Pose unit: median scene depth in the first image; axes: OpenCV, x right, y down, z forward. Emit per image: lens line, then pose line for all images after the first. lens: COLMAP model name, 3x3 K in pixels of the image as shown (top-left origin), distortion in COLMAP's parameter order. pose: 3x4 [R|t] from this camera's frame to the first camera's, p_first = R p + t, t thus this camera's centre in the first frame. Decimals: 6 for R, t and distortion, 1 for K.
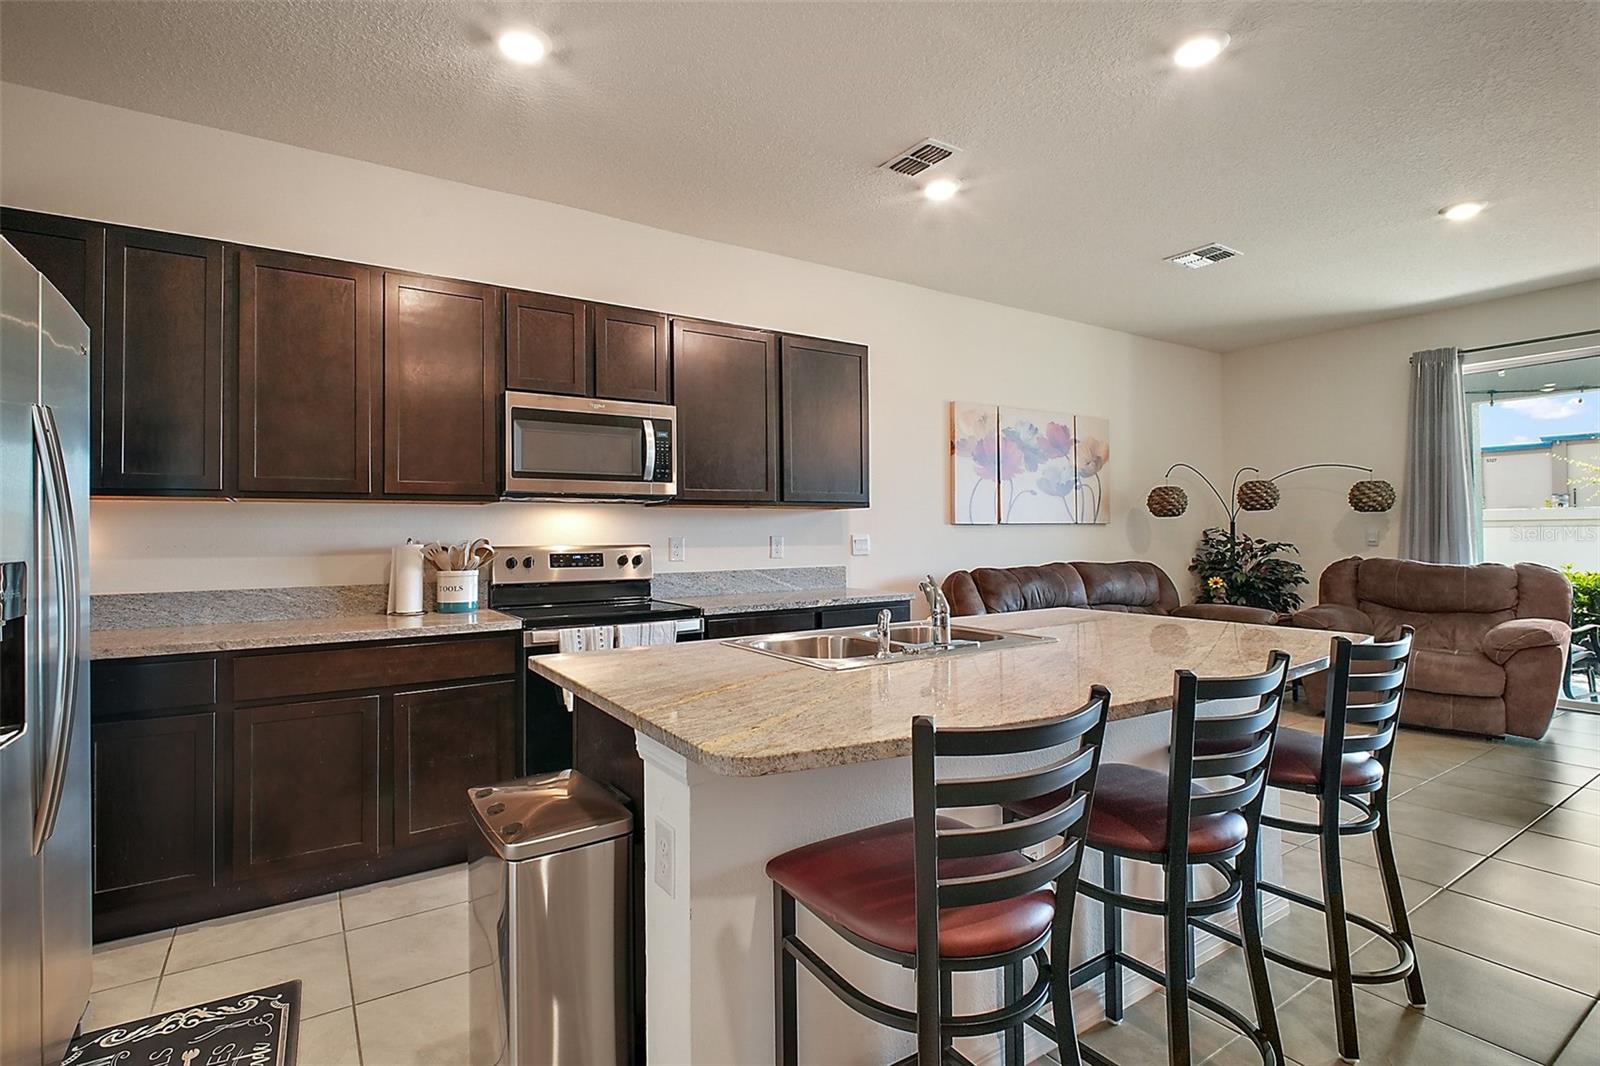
lens RADIAL K [[754.4, 0, 797.8], [0, 754.4, 522.6], [0, 0, 1]] dist [0.001295, -0.006060]
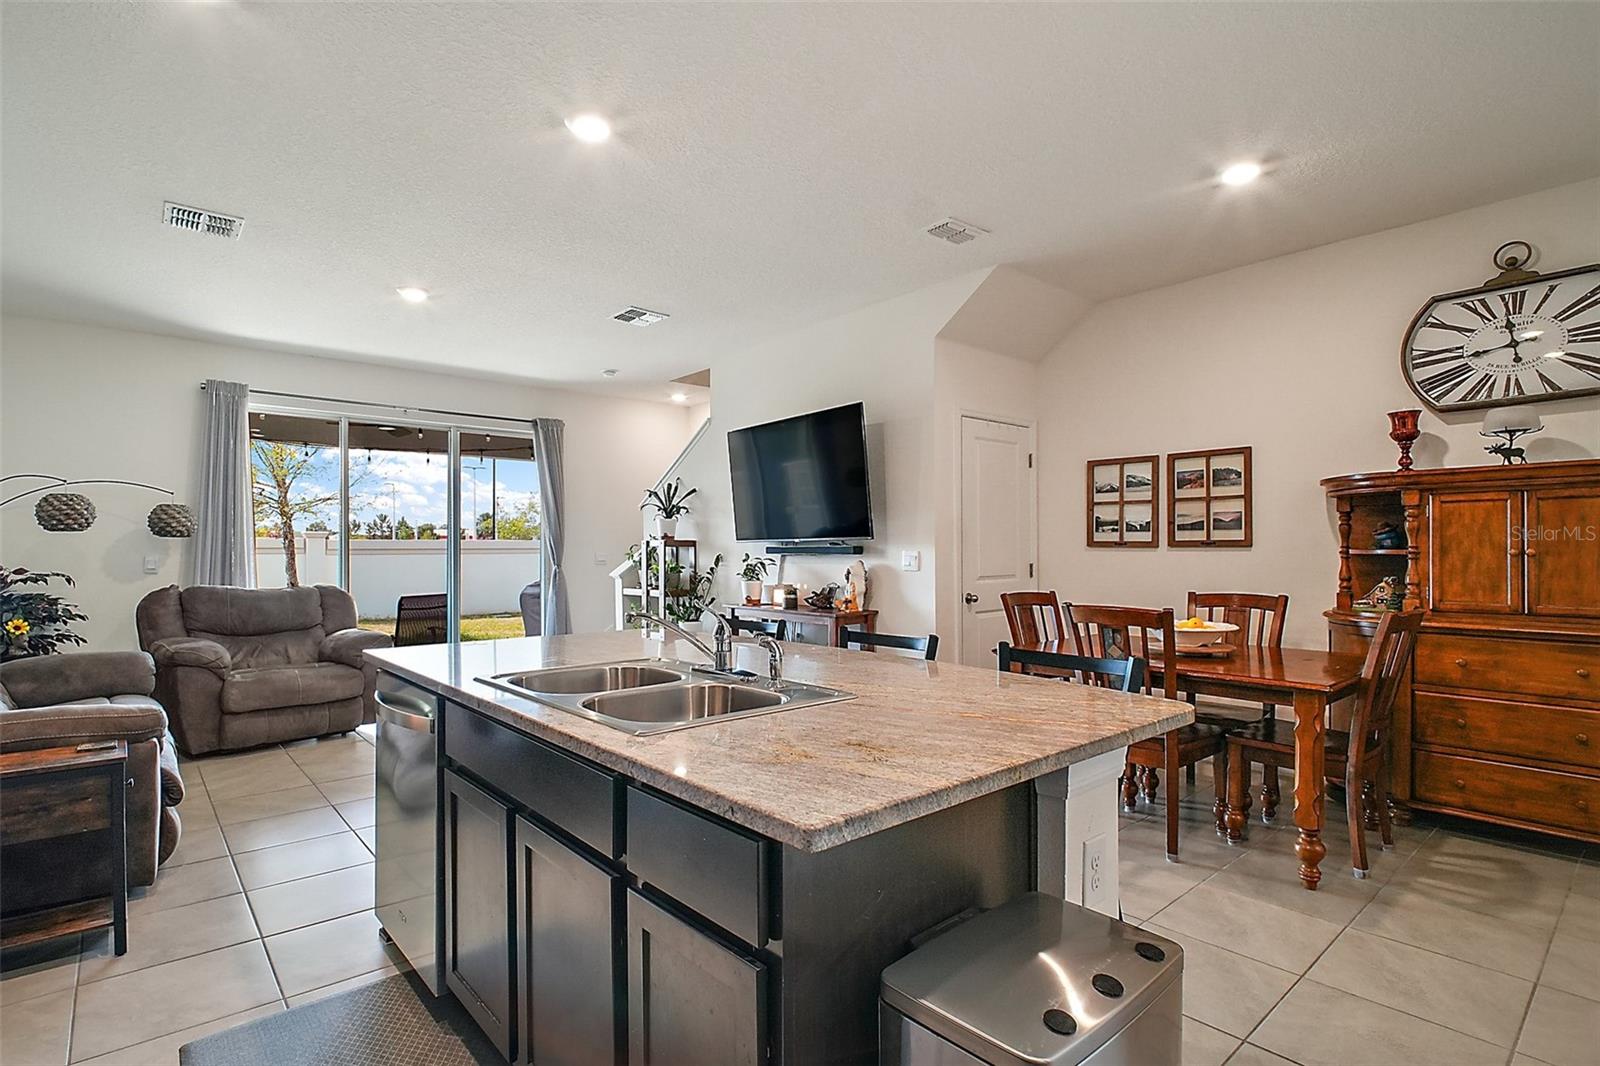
lens RADIAL K [[788.2, 0, 777.2], [0, 788.2, 551.8], [0, 0, 1]] dist [-0.001496, -0.004773]
pose [[-0.117970, 0.010702, 0.992959, -0.401427], [-0.009866, 0.999880, -0.011948, 0.010548], [-0.992968, -0.011206, -0.117850, 0.483513]]
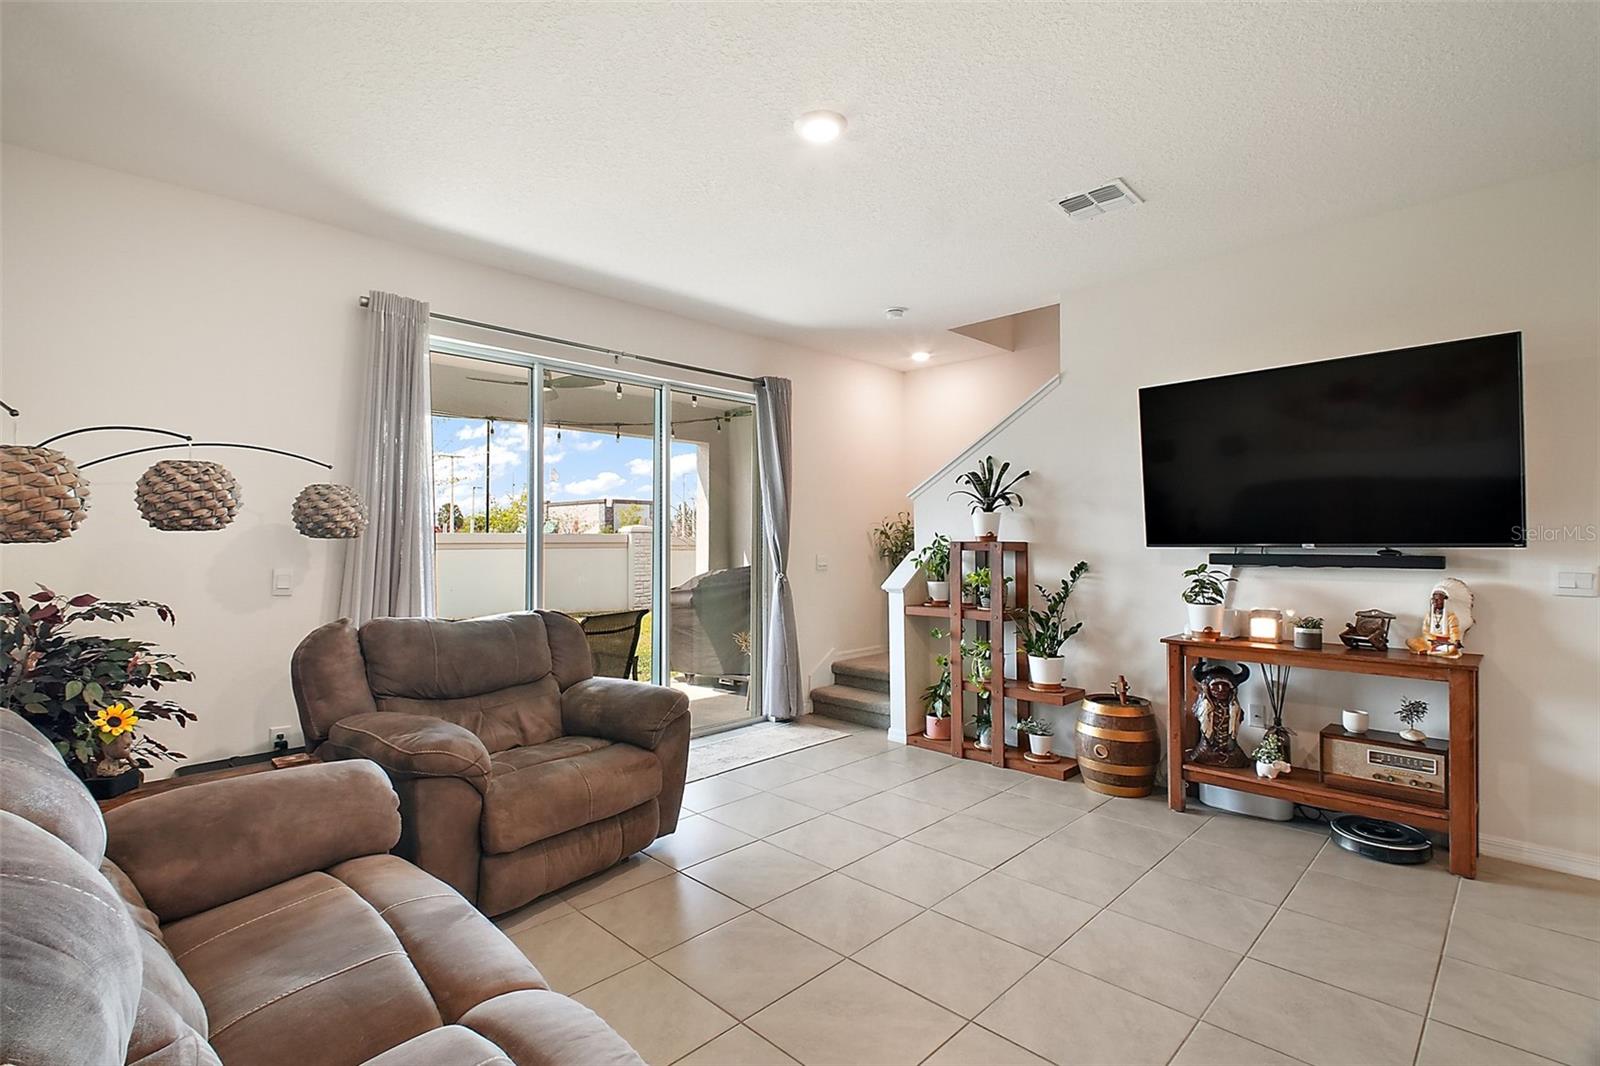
lens RADIAL K [[754.4, 0, 782.6], [0, 754.4, 536.3], [0, 0, 1]] dist [0.001295, -0.006060]
pose [[-0.195782, 0.019438, 0.980455, 0.164684], [-0.011083, 0.999696, -0.022032, -0.009787], [-0.980585, -0.015180, -0.195507, 1.021734]]
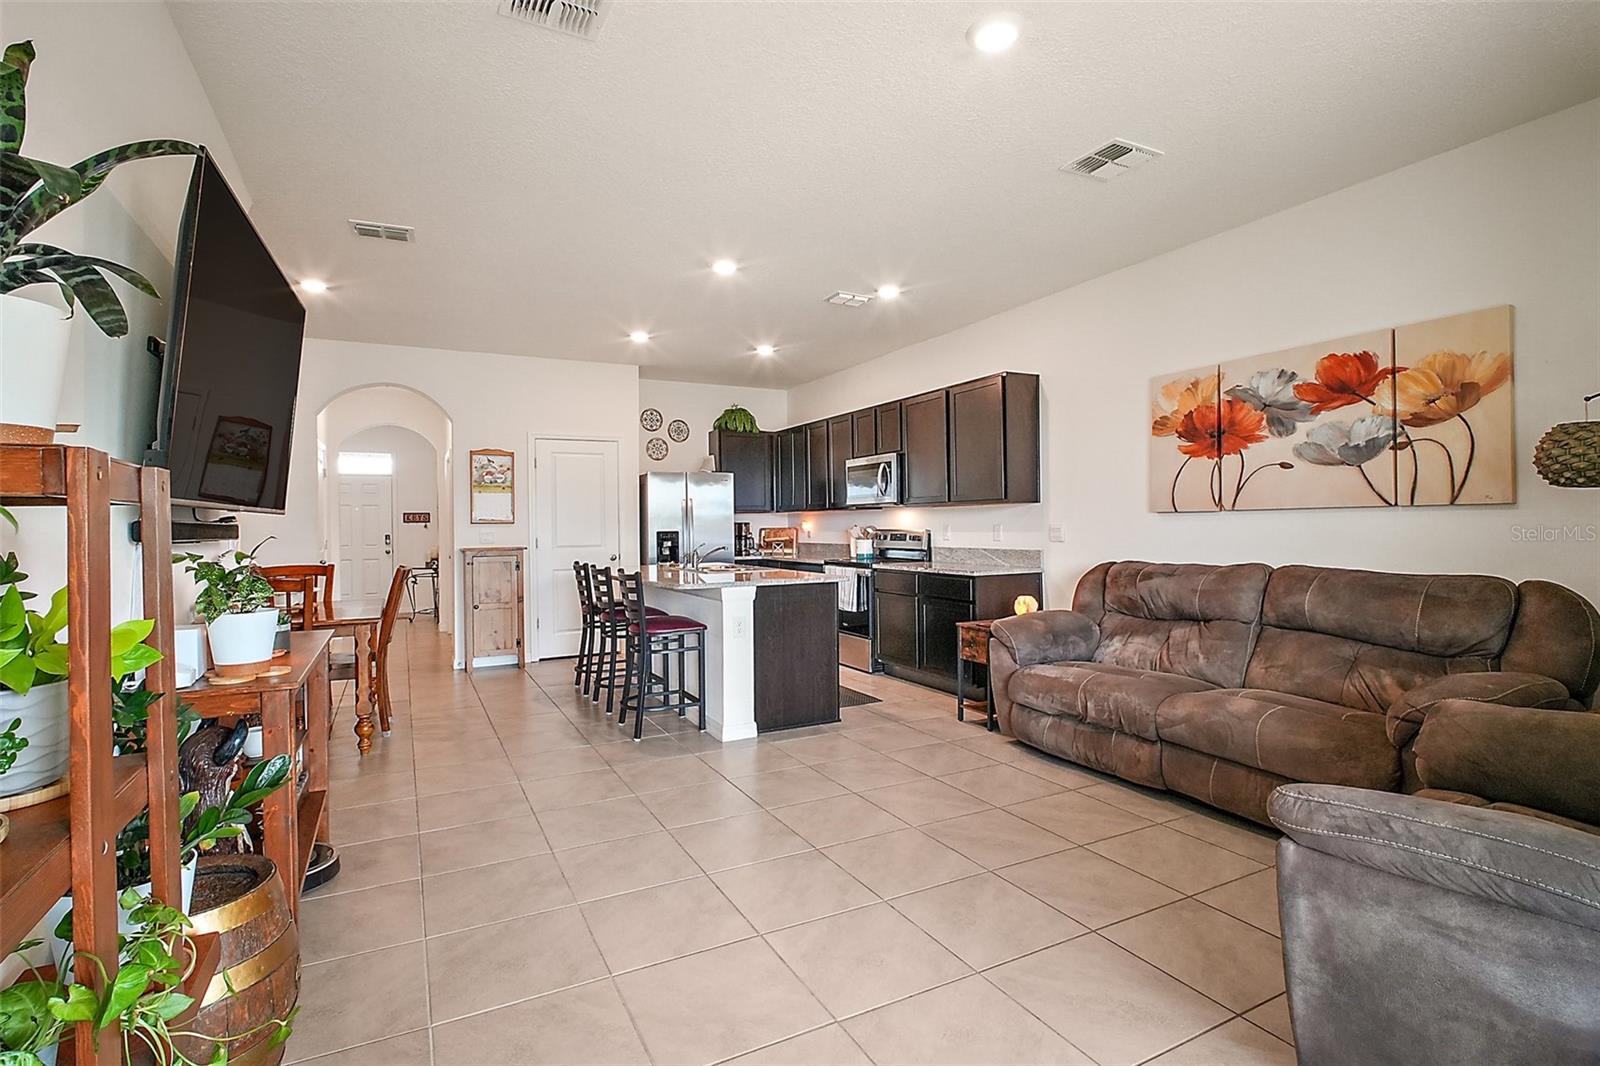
lens RADIAL K [[754.4, 0, 787.4], [0, 754.4, 520.5], [0, 0, 1]] dist [0.001295, -0.006060]
pose [[-0.105018, 0.006385, -0.994450, 1.358490], [0.029769, 0.999551, 0.003274, -0.005213], [0.994025, -0.029260, -0.105161, 0.765177]]
